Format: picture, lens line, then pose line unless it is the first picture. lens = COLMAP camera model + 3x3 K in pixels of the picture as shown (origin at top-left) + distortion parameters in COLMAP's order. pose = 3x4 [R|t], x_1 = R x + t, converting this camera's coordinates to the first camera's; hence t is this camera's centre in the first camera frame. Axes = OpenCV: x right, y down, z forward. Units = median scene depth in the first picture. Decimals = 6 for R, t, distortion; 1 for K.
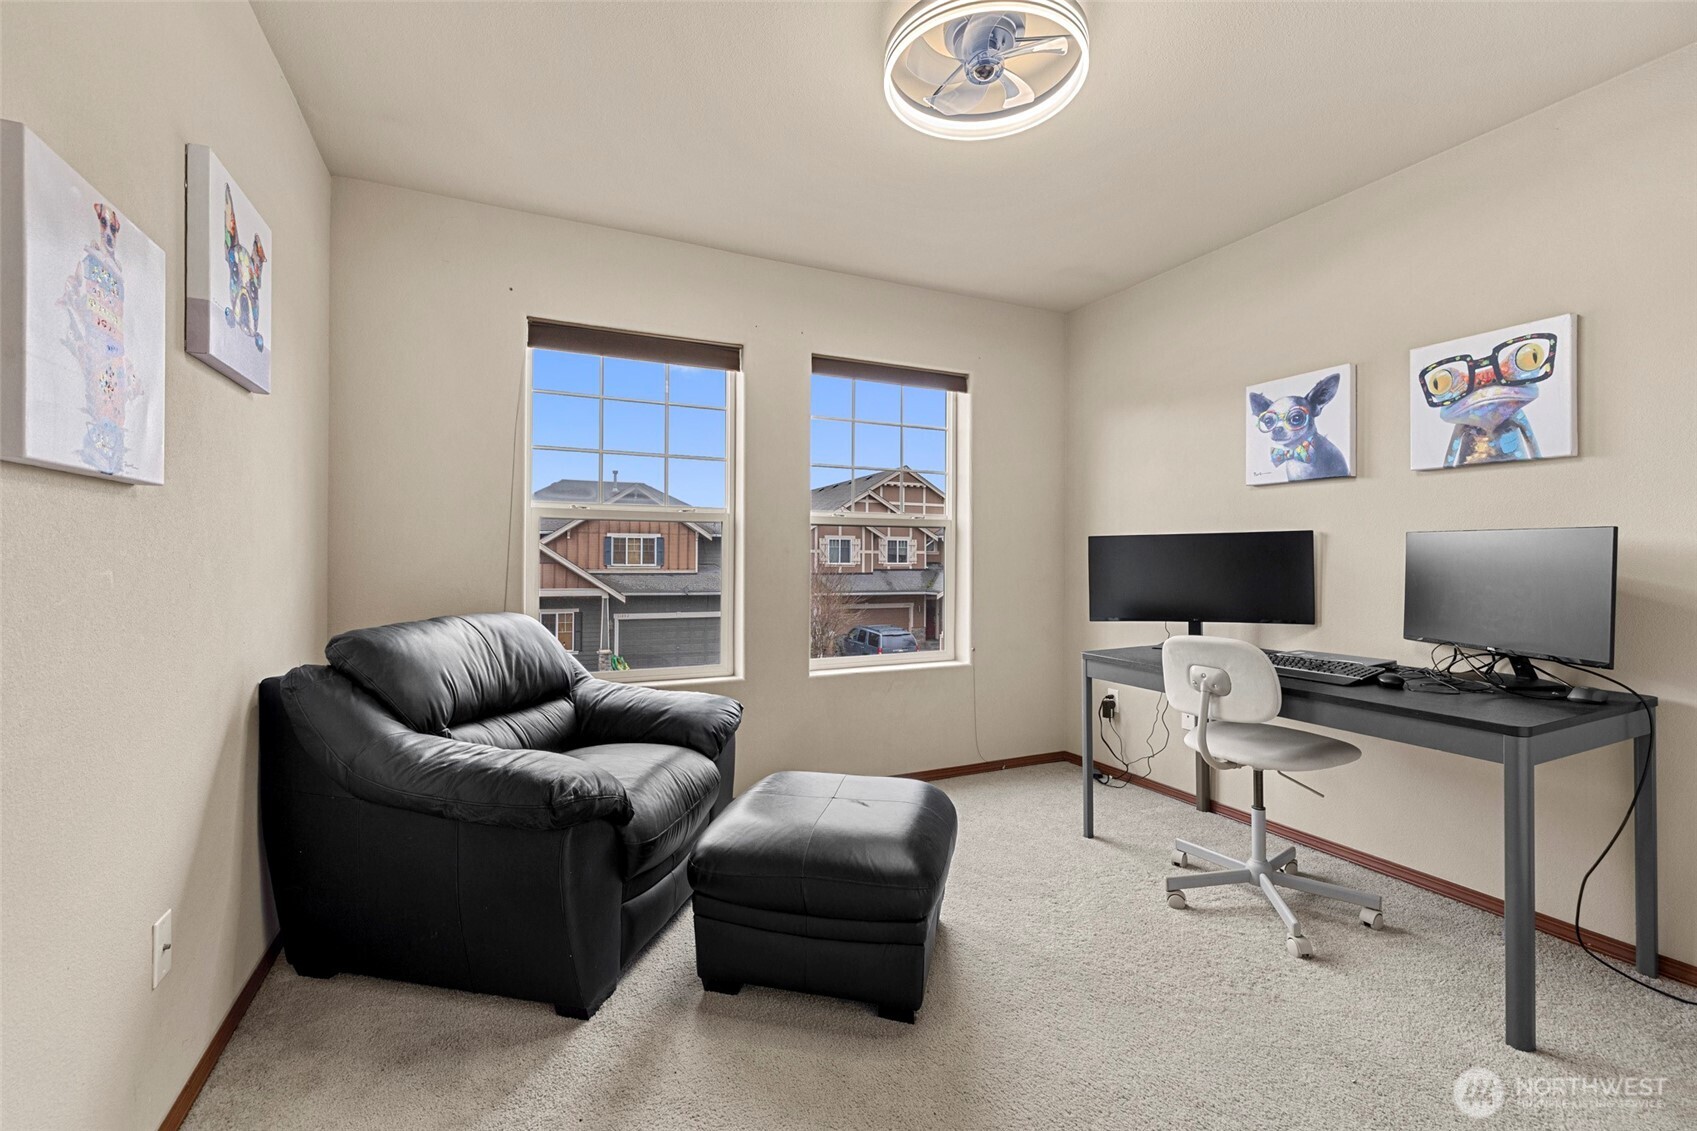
lens RADIAL K [[720.5, 0, 852.5], [0, 720.5, 559.2], [0, 0, 1]] dist [0.003809, -0.000086]
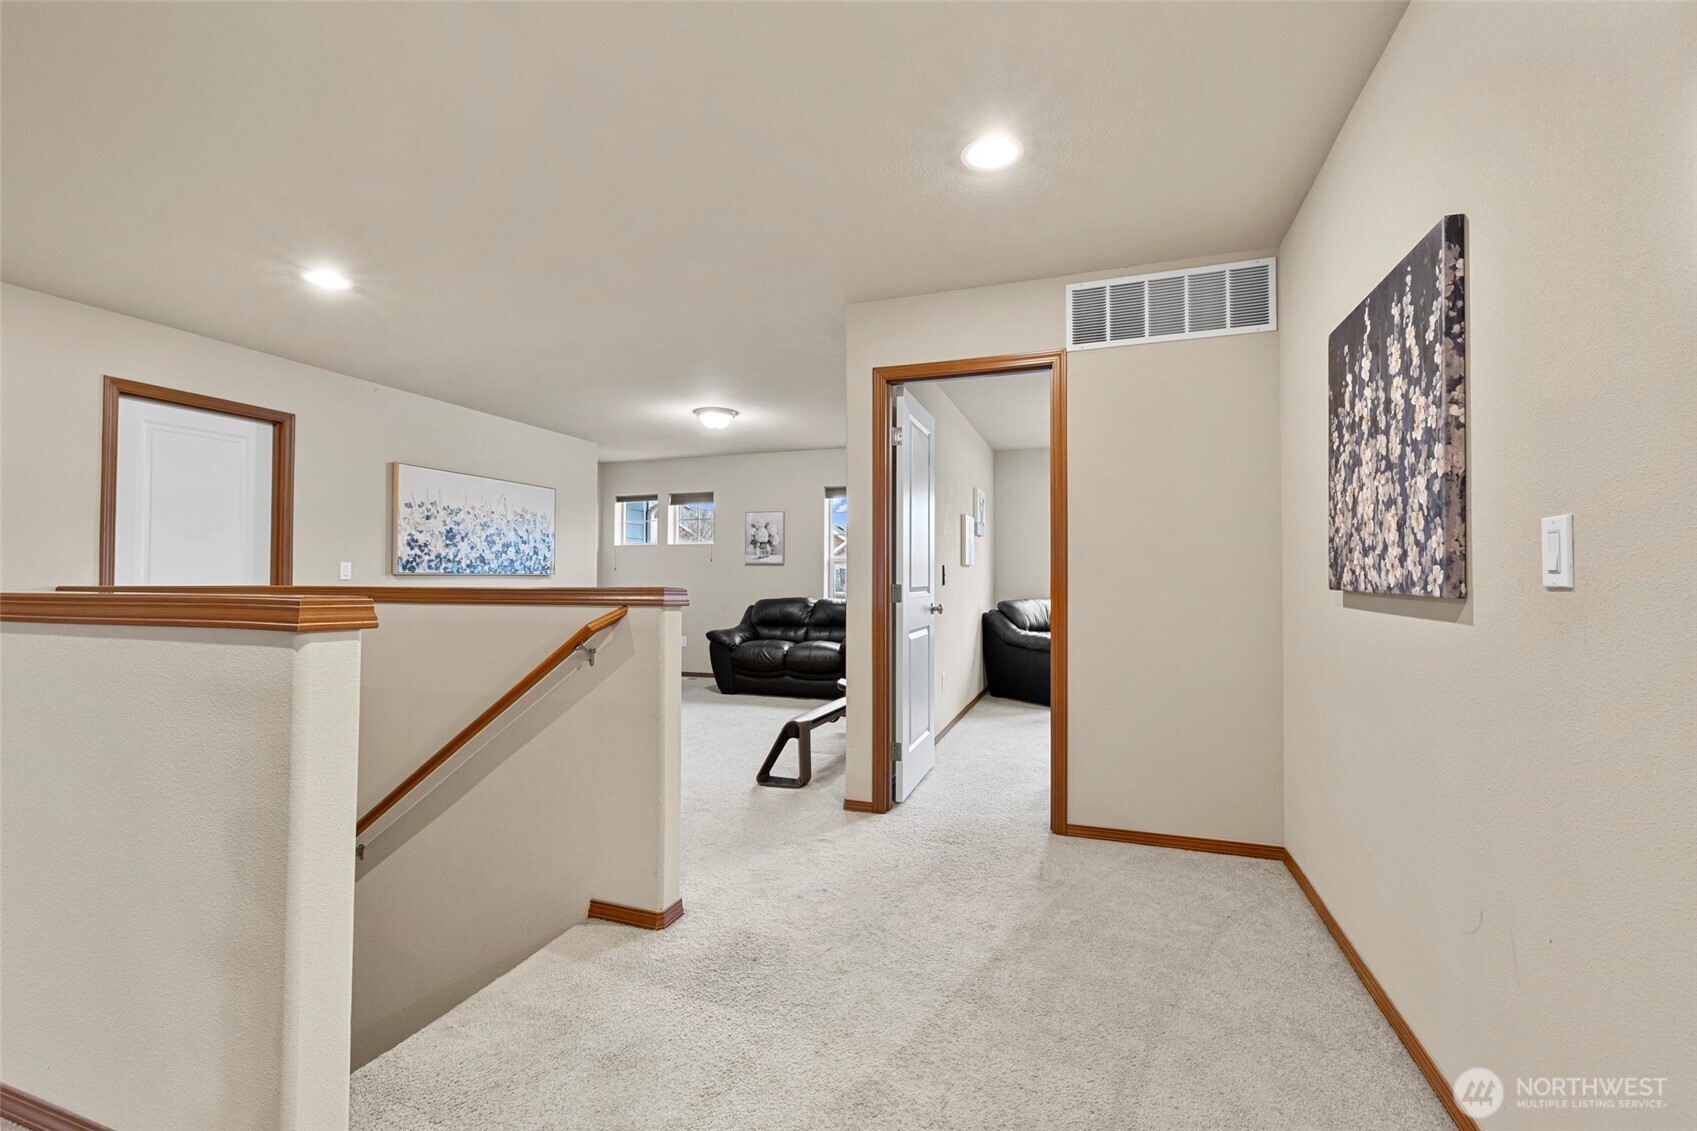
lens RADIAL K [[720.5, 0, 848.8], [0, 720.5, 567.8], [0, 0, 1]] dist [0.003809, -0.000086]
pose [[0.706200, -0.014321, -0.707868, 1.293171], [0.003626, 0.999855, -0.016610, -0.005756], [0.708003, 0.009163, 0.706150, -2.065416]]
